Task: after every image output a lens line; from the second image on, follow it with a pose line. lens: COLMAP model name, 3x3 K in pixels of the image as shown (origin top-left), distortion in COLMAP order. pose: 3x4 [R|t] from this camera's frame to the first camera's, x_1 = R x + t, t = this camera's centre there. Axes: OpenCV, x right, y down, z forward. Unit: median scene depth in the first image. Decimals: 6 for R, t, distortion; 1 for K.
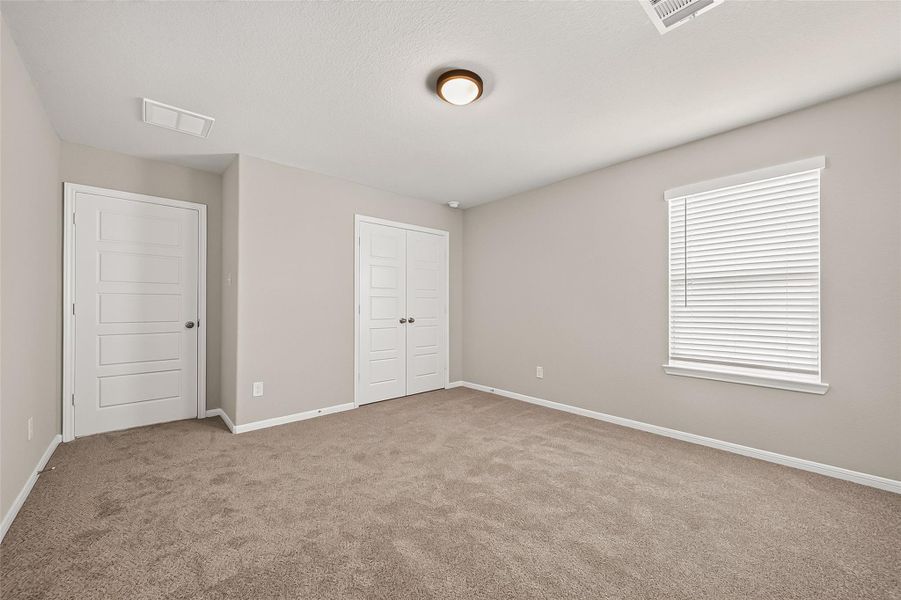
lens RADIAL K [[350.0, 0, 454.7], [0, 350.0, 303.5], [0, 0, 1]] dist [0.004264, -0.000319]
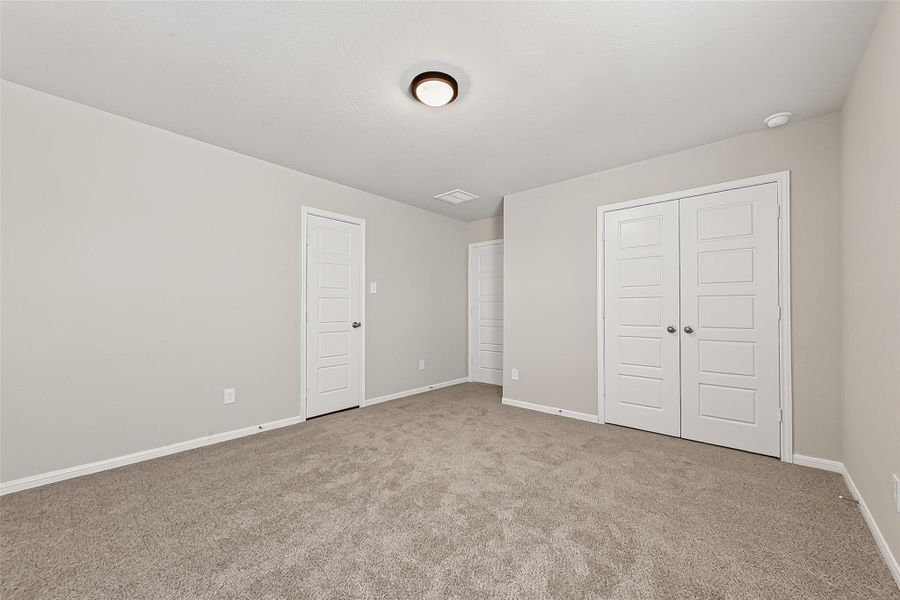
lens RADIAL K [[351.0, 0, 461.5], [0, 351.0, 305.6], [0, 0, 1]] dist [-0.003638, -0.000351]
pose [[0.119685, -0.016438, -0.992676, 0.562792], [0.007370, 0.999850, -0.015668, 0.010529], [0.992785, -0.005441, 0.119788, 0.540587]]
